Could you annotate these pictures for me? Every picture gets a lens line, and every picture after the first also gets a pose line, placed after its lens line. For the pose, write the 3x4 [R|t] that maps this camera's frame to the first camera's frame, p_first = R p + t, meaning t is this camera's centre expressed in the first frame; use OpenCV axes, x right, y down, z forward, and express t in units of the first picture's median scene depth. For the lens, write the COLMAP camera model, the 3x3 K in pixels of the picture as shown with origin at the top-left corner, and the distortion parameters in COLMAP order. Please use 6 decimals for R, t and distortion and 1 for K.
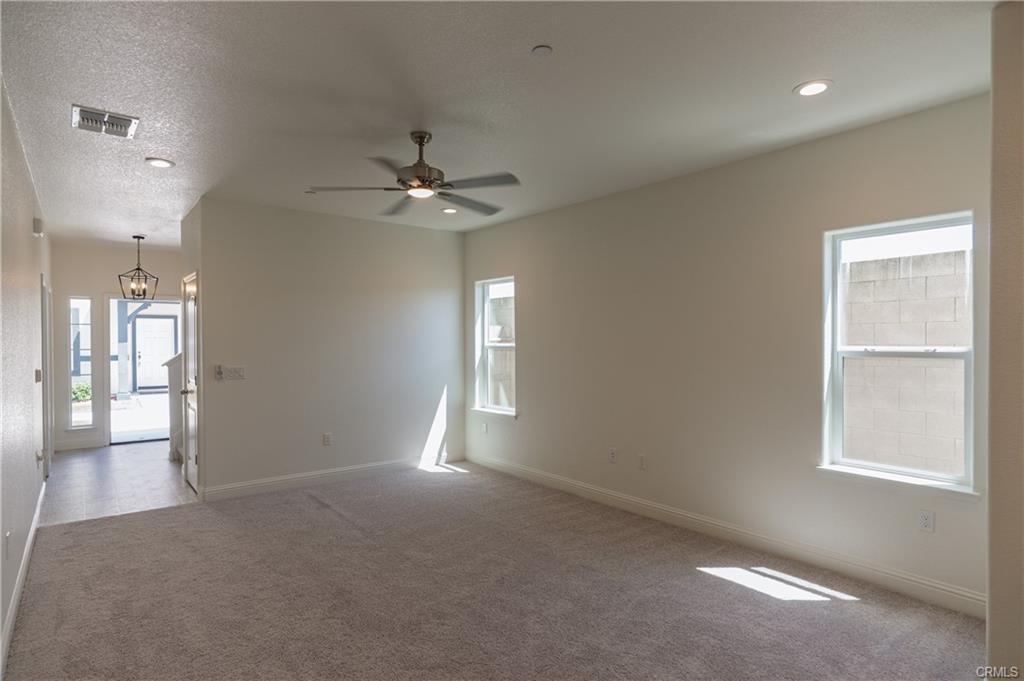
lens RADIAL K [[533.1, 0, 515.0], [0, 533.1, 344.8], [0, 0, 1]] dist [0.001790, 0.001106]
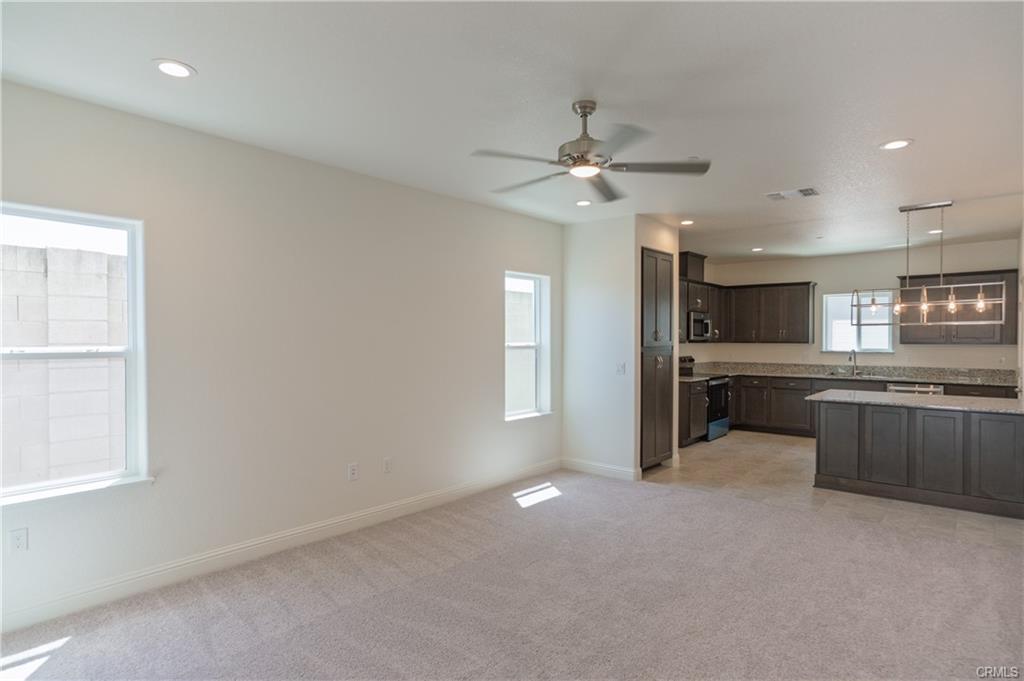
lens RADIAL K [[550.4, 0, 513.9], [0, 550.4, 345.4], [0, 0, 1]] dist [-0.031670, 0.029891]
pose [[-0.146506, -0.007145, 0.989184, -0.393580], [0.008855, 0.999924, 0.008535, -0.000874], [-0.989170, 0.010010, -0.146432, 0.469127]]
